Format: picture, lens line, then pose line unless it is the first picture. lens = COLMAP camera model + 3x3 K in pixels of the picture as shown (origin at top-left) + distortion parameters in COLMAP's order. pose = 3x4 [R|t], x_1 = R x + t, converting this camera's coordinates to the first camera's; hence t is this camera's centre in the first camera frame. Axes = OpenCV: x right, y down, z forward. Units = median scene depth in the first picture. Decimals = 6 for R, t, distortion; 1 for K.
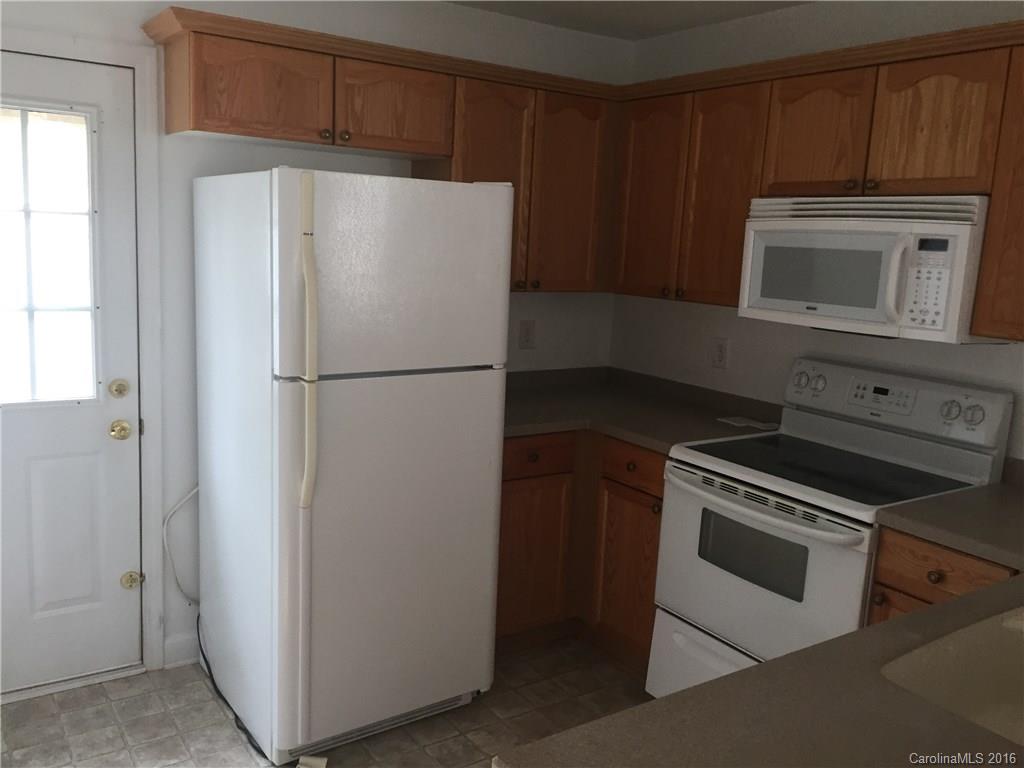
lens RADIAL K [[876.7, 0, 511.9], [0, 876.7, 381.6], [0, 0, 1]] dist [0.072395, -0.106889]
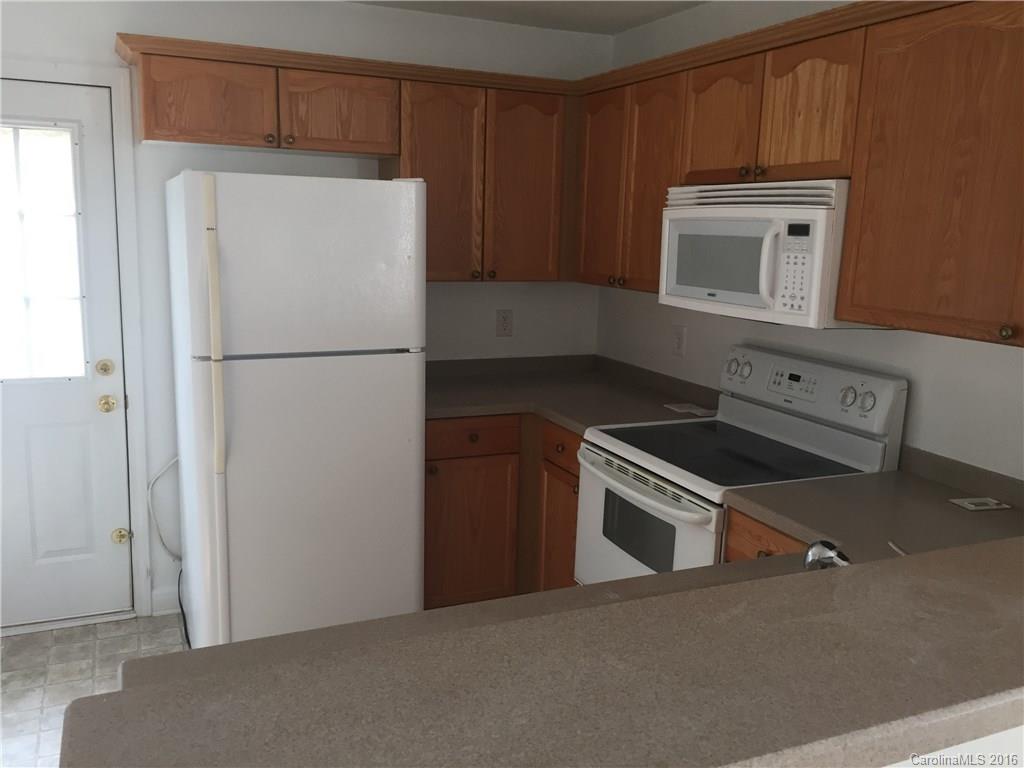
lens RADIAL K [[870.0, 0, 512.0], [0, 870.0, 384.0], [0, 0, 1]] dist [0.063241, -0.102831]
pose [[0.984913, 0.012990, -0.172560, 0.279379], [-0.011507, 0.999888, 0.009595, 0.012155], [0.172665, -0.007465, 0.984952, -0.028115]]
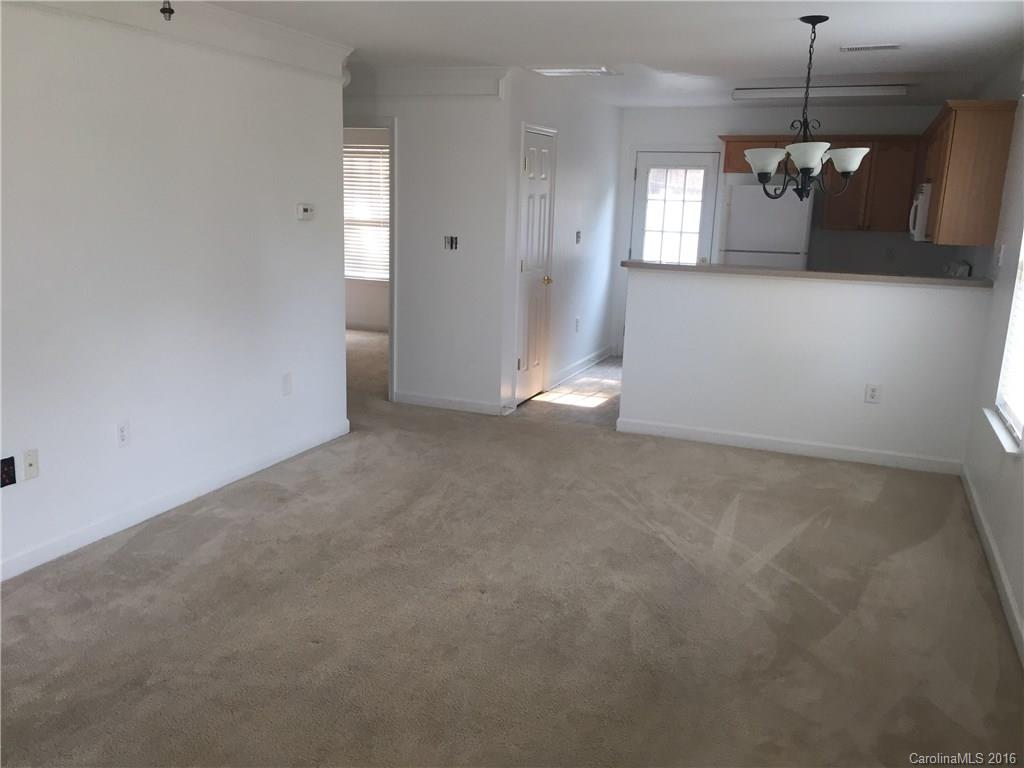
lens RADIAL K [[870.0, 0, 512.0], [0, 870.0, 384.0], [0, 0, 1]] dist [0.063241, -0.102831]
pose [[0.557064, 0.143628, -0.817955, 1.704578], [-0.143072, 0.986802, 0.075837, 0.295072], [0.818053, 0.074780, 0.570261, -1.201104]]
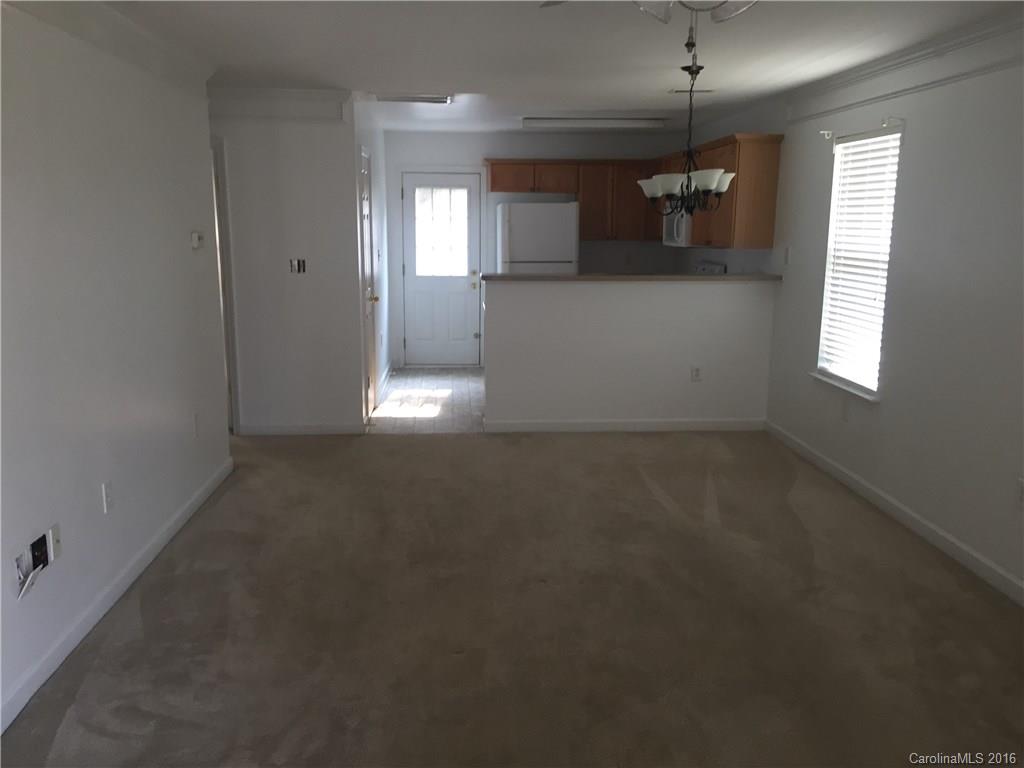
lens RADIAL K [[870.0, 0, 512.0], [0, 870.0, 384.0], [0, 0, 1]] dist [0.063241, -0.102831]
pose [[0.861969, 0.050839, -0.504405, 1.330280], [-0.049078, 0.998654, 0.016784, 0.362351], [0.504579, 0.010288, 0.863304, -1.705855]]
